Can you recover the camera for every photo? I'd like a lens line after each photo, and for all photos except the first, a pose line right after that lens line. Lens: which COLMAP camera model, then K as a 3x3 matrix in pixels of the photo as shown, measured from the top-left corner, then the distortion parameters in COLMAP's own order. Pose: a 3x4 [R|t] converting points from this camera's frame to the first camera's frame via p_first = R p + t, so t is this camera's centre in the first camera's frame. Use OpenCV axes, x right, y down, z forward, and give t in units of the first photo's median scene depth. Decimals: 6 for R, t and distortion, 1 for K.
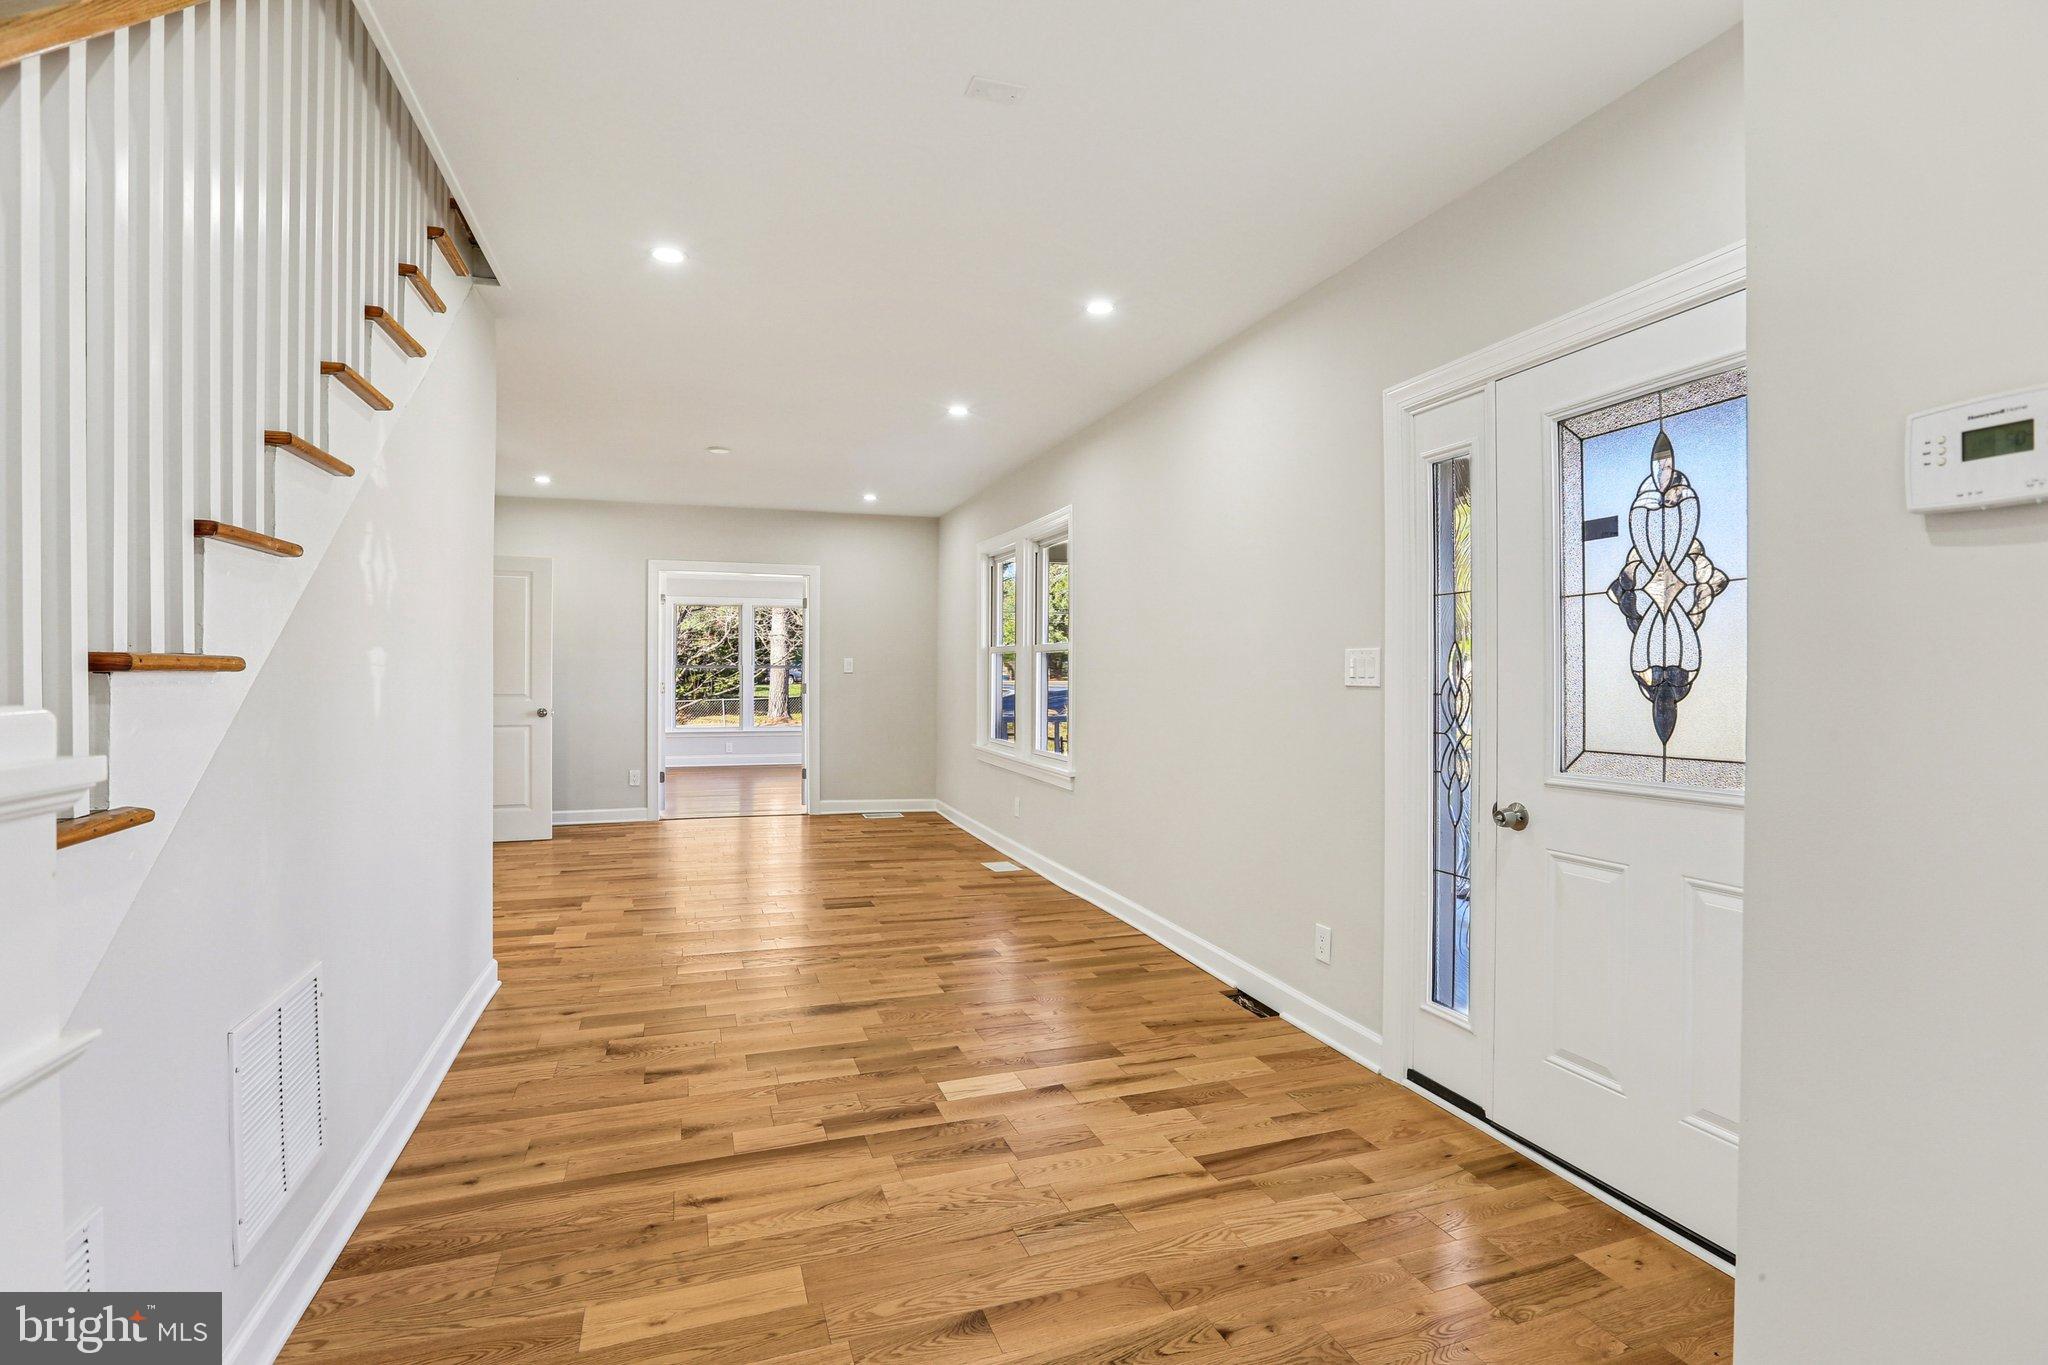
lens RADIAL K [[975.1, 0, 1019.0], [0, 975.1, 678.0], [0, 0, 1]] dist [-0.003227, 0.002027]
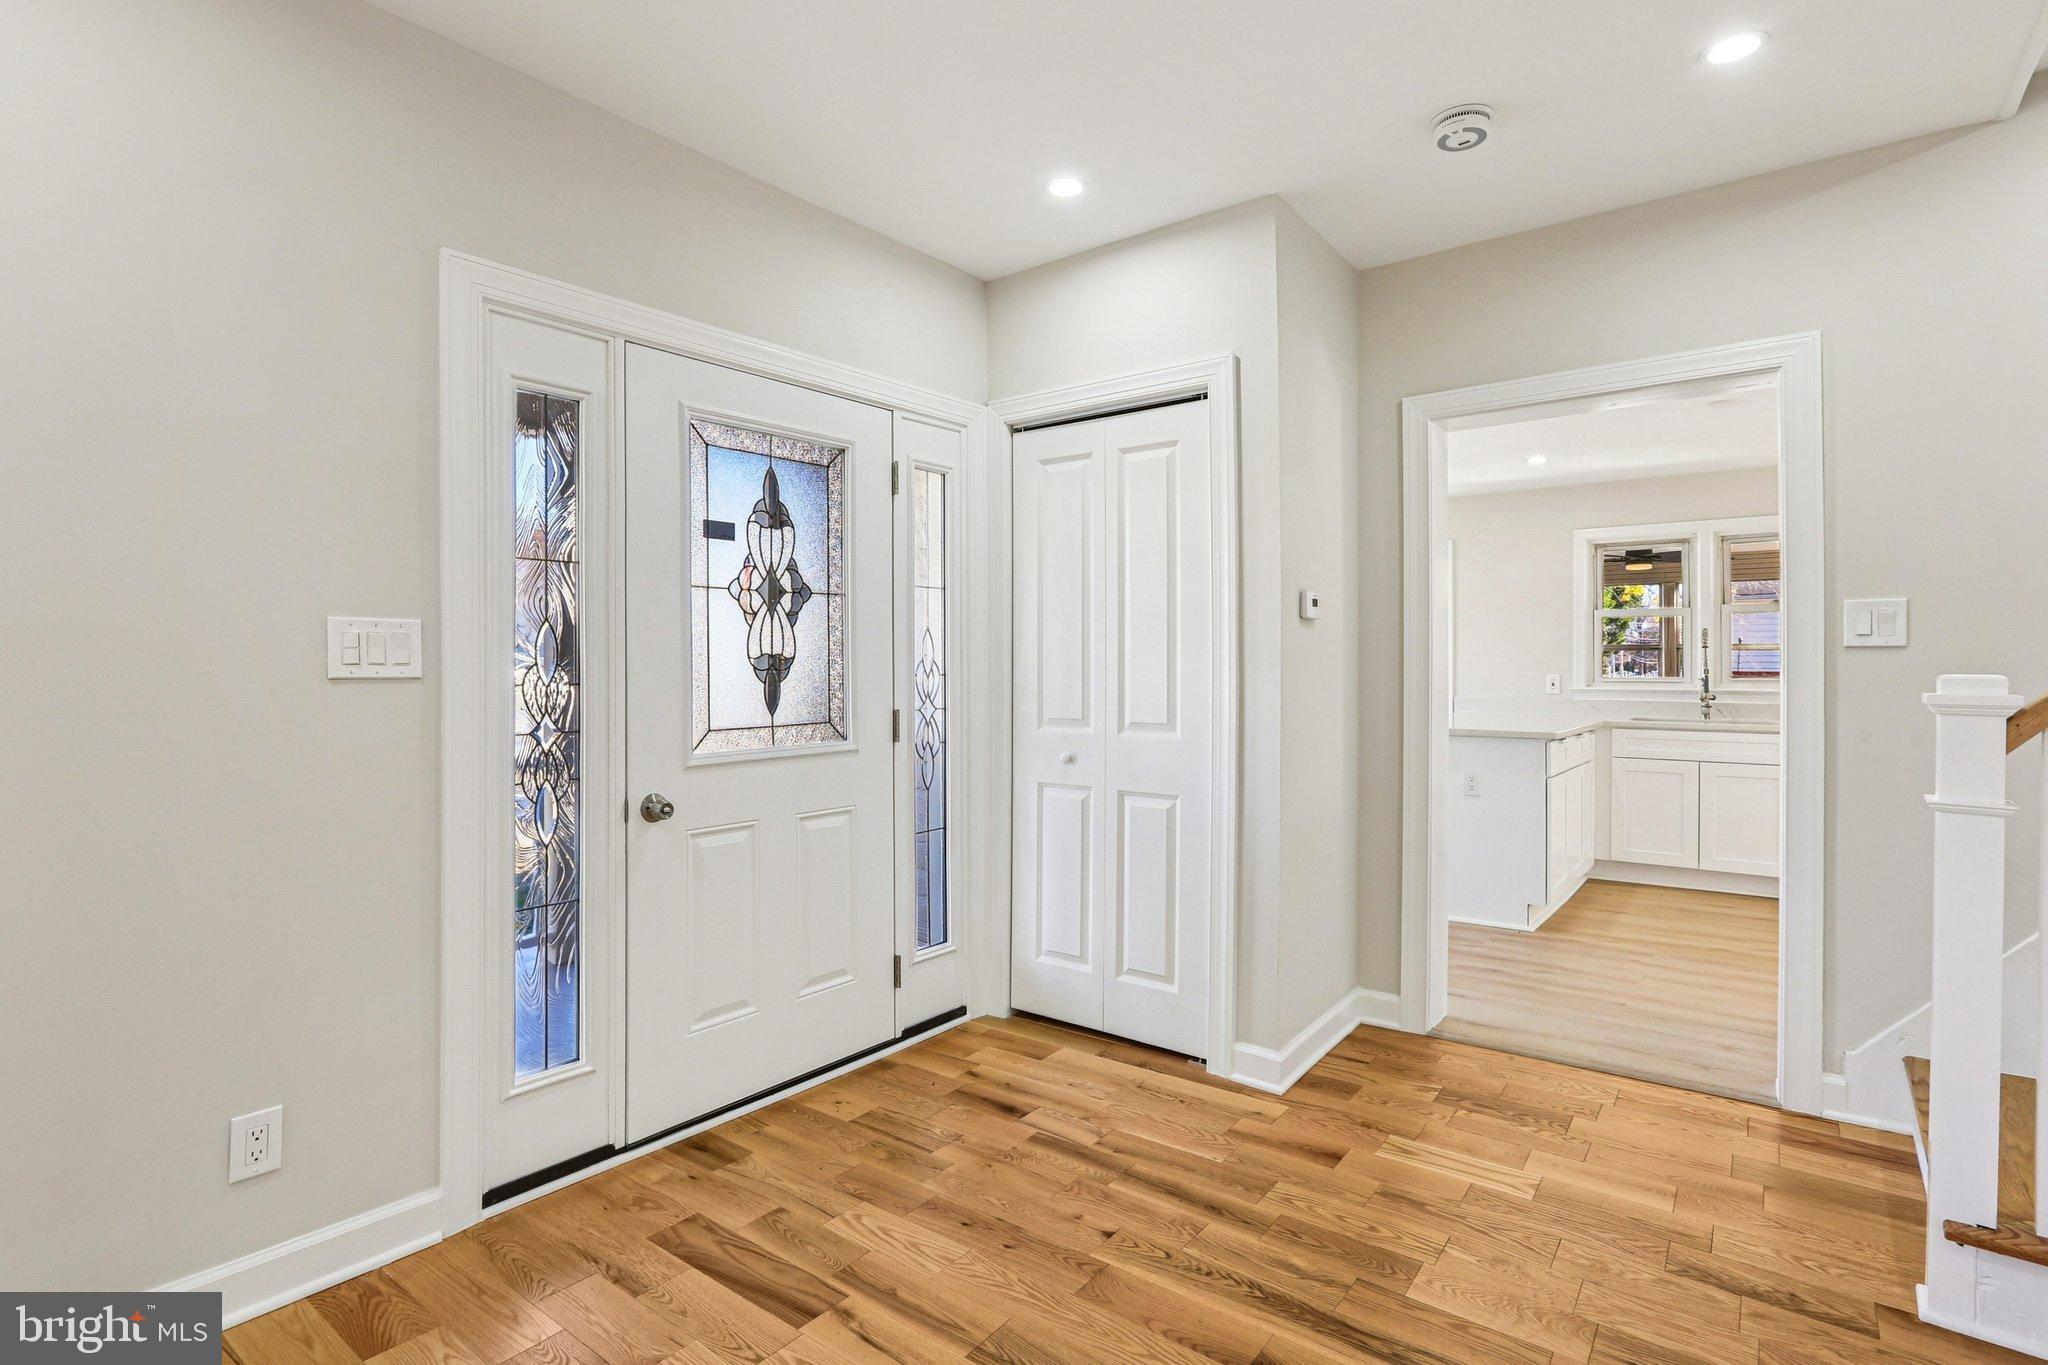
lens RADIAL K [[975.1, 0, 1012.8], [0, 975.1, 672.0], [0, 0, 1]] dist [-0.003227, 0.002027]
pose [[-0.523607, -0.011533, 0.851882, -0.549050], [-0.001592, 0.999920, 0.012559, -0.005160], [-0.851959, 0.005220, -0.523583, 1.325108]]
